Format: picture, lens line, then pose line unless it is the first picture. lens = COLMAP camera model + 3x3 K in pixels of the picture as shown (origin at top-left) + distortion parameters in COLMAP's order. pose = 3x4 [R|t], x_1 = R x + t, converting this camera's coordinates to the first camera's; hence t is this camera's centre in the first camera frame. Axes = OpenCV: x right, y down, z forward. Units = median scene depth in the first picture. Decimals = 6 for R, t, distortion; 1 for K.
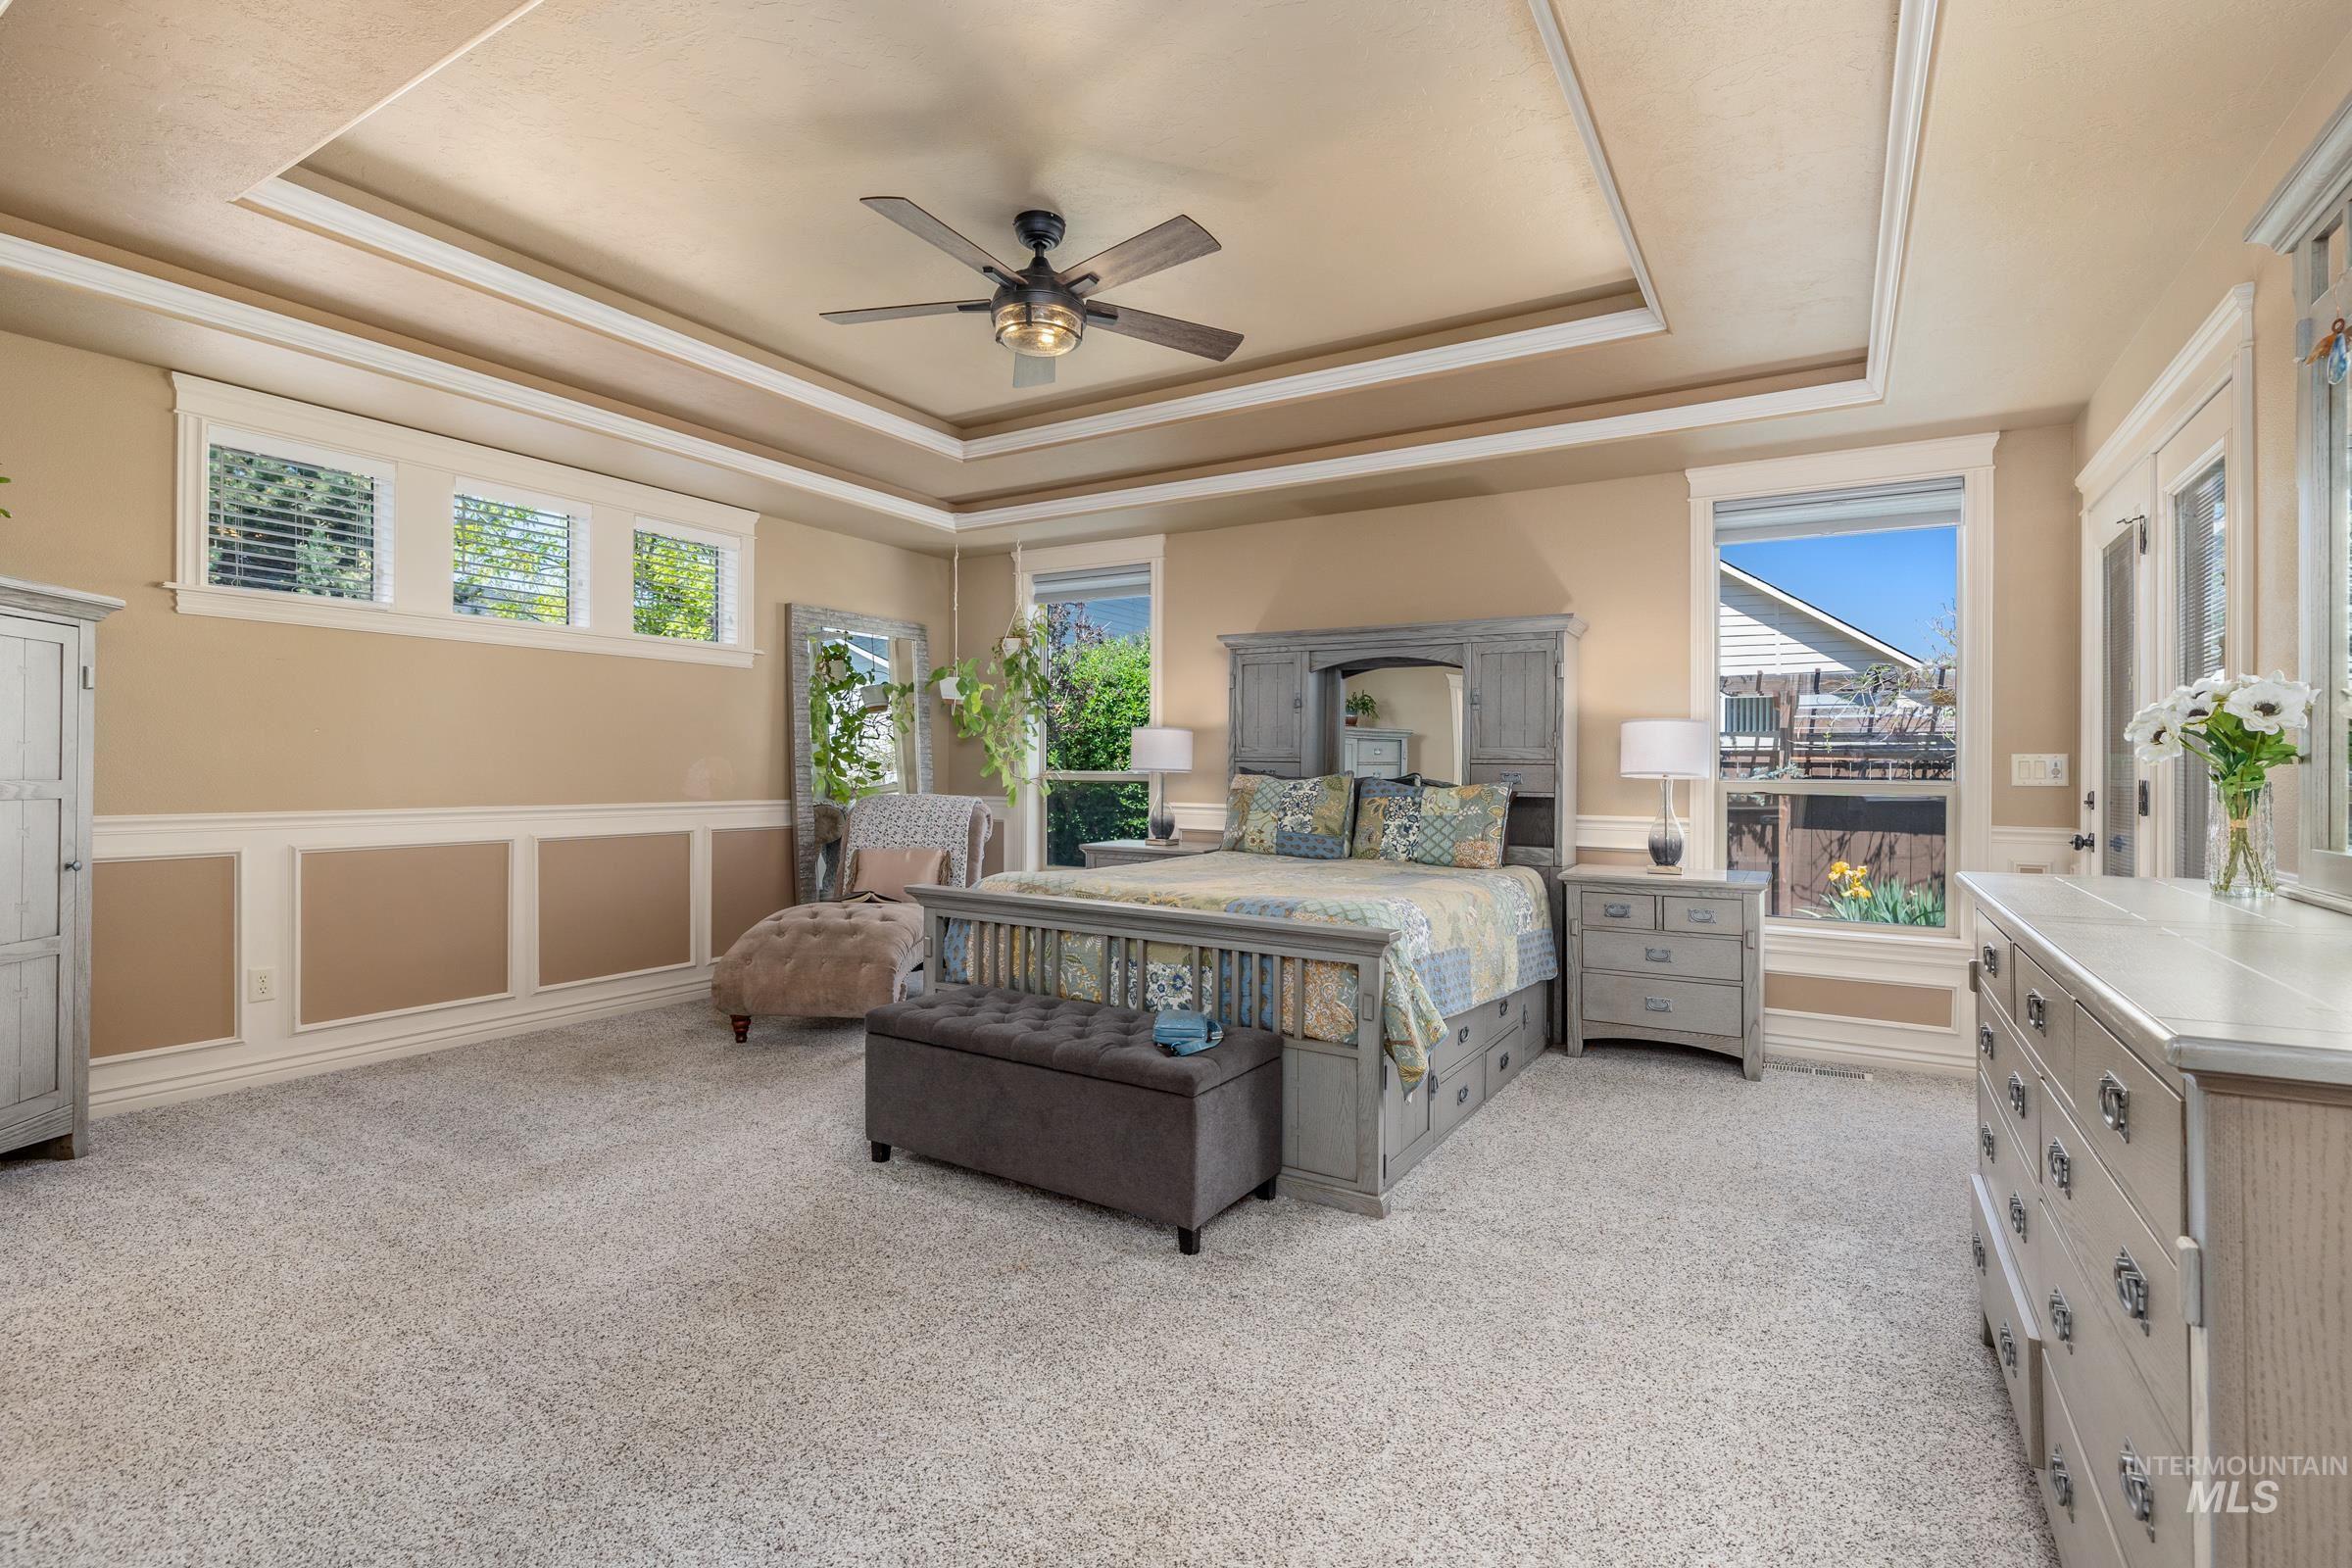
lens RADIAL K [[1072.3, 0, 1171.6], [0, 1072.3, 768.5], [0, 0, 1]] dist [-0.002574, -0.000174]
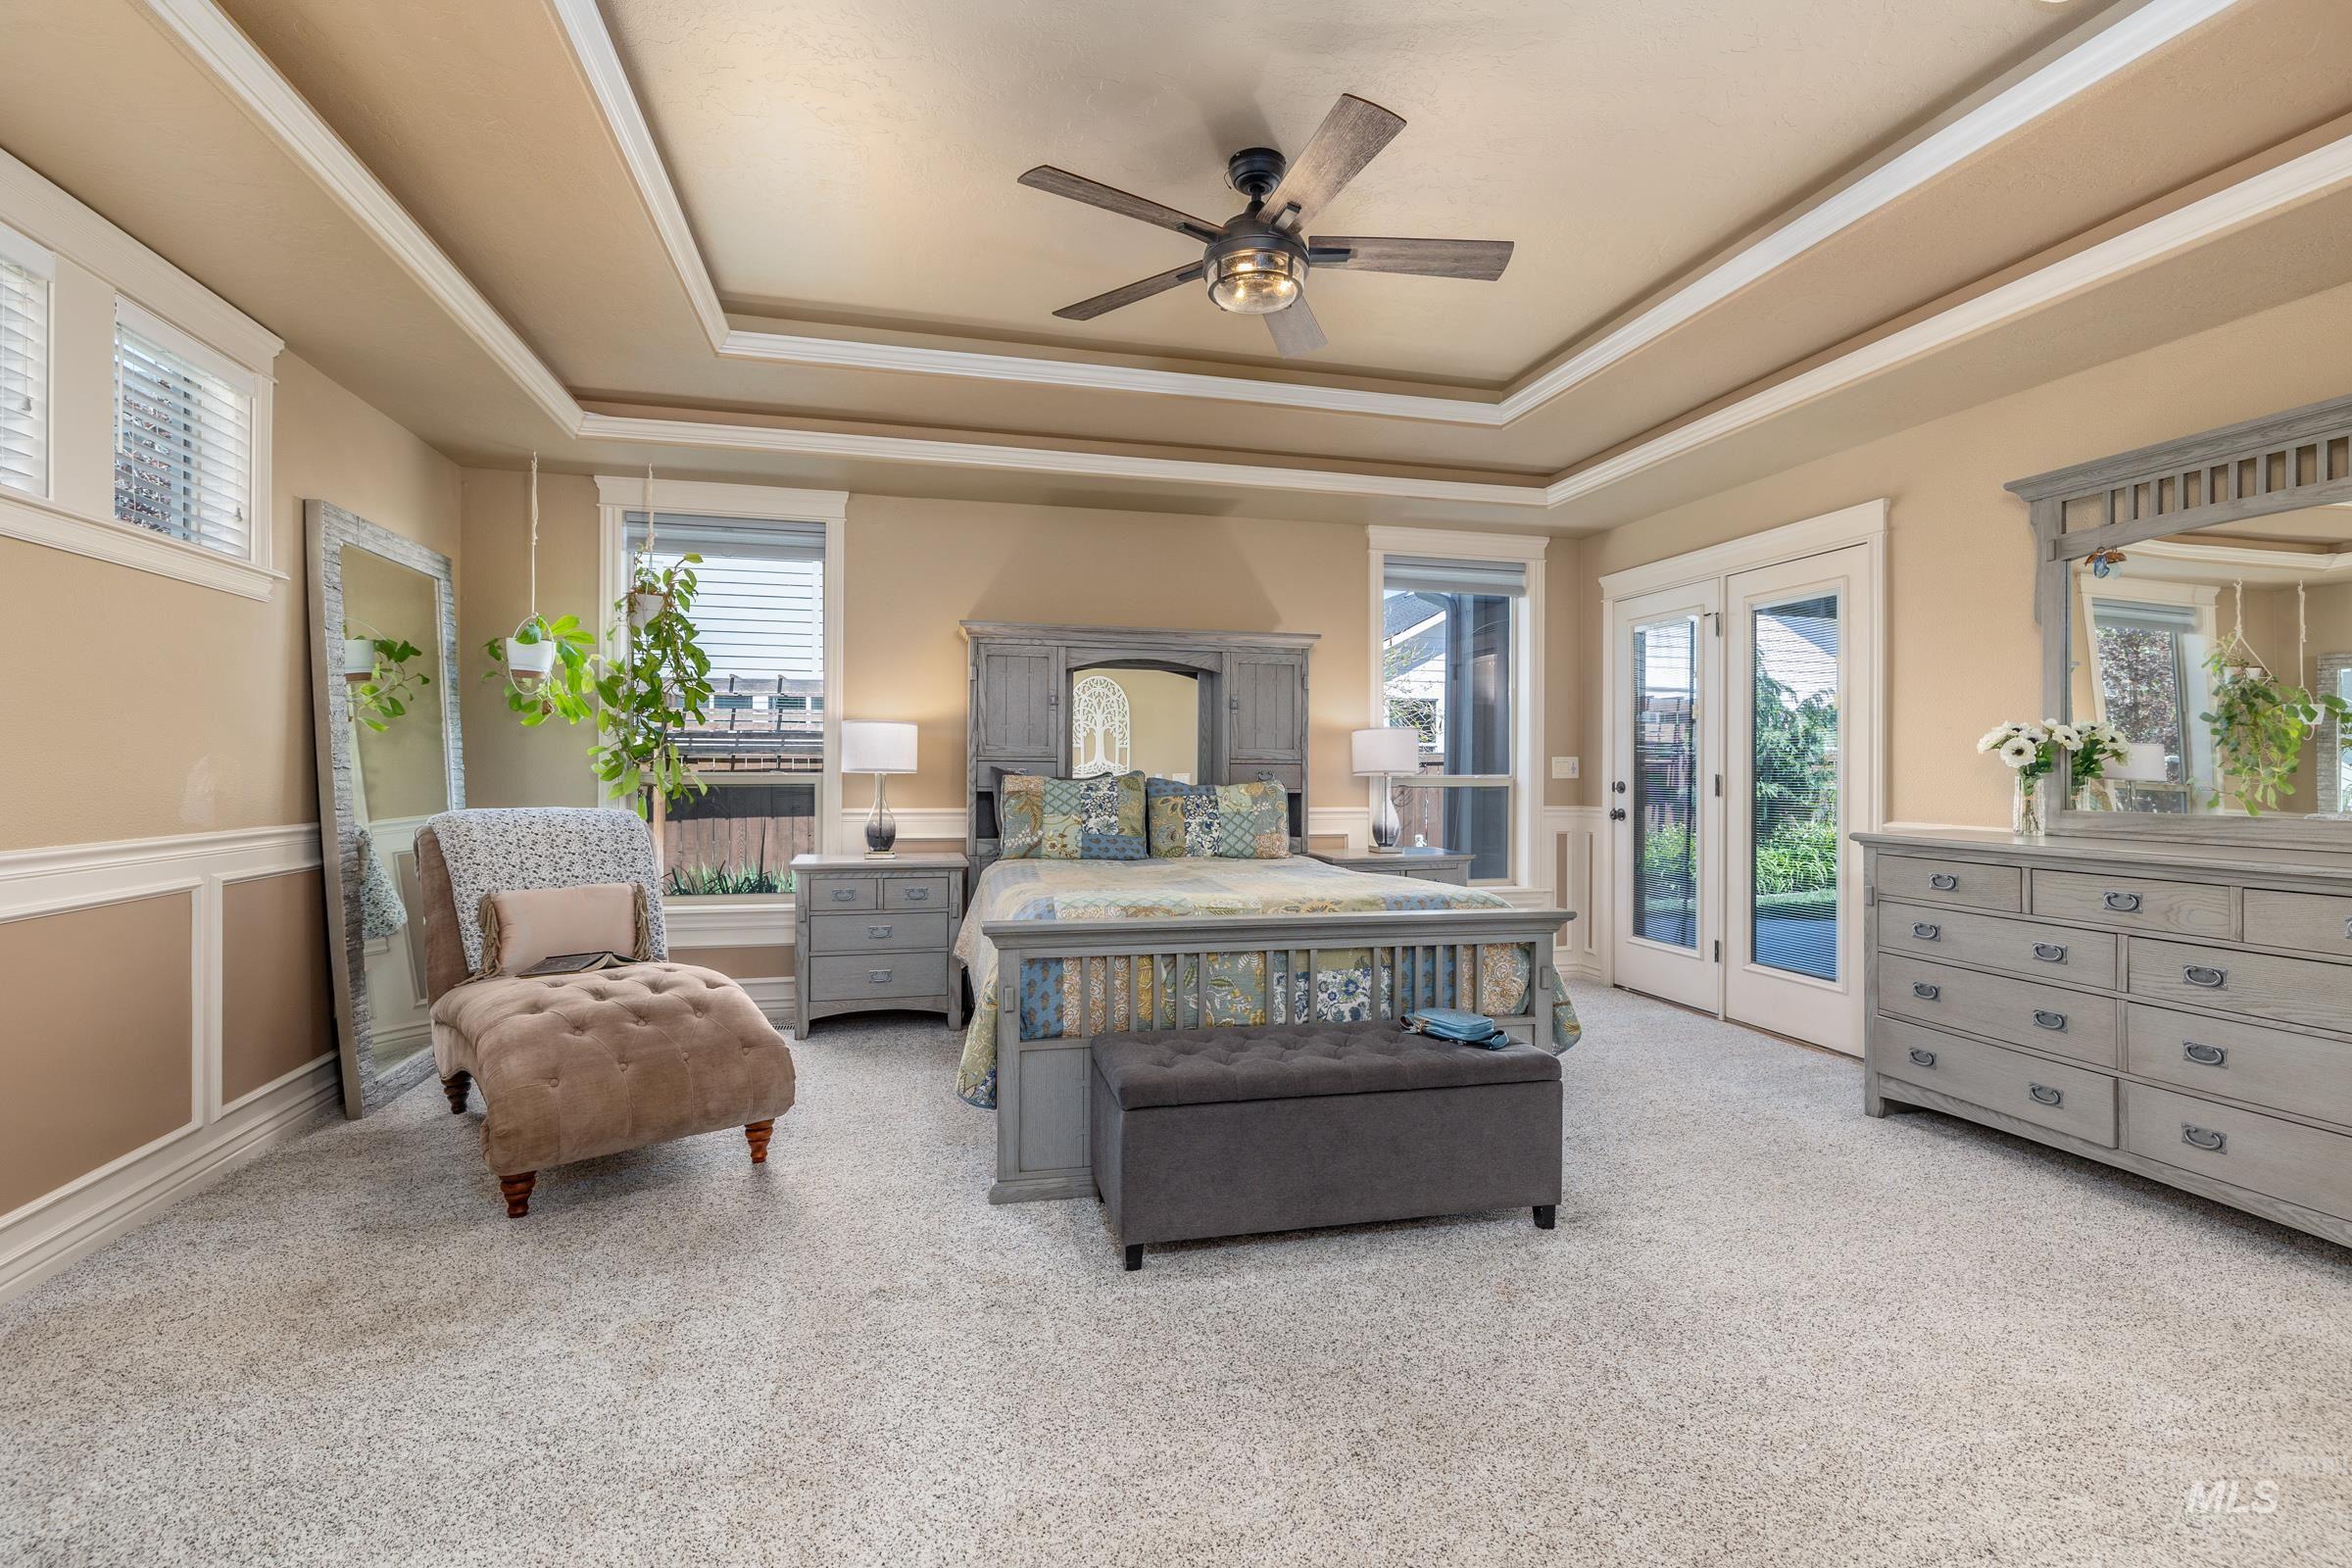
lens RADIAL K [[1072.3, 0, 1171.6], [0, 1072.3, 768.5], [0, 0, 1]] dist [-0.002574, -0.000174]
pose [[0.704305, -0.005119, 0.709879, -0.570470], [0.001666, 0.999983, 0.005559, -0.005907], [-0.709896, -0.002733, 0.704302, 0.295433]]
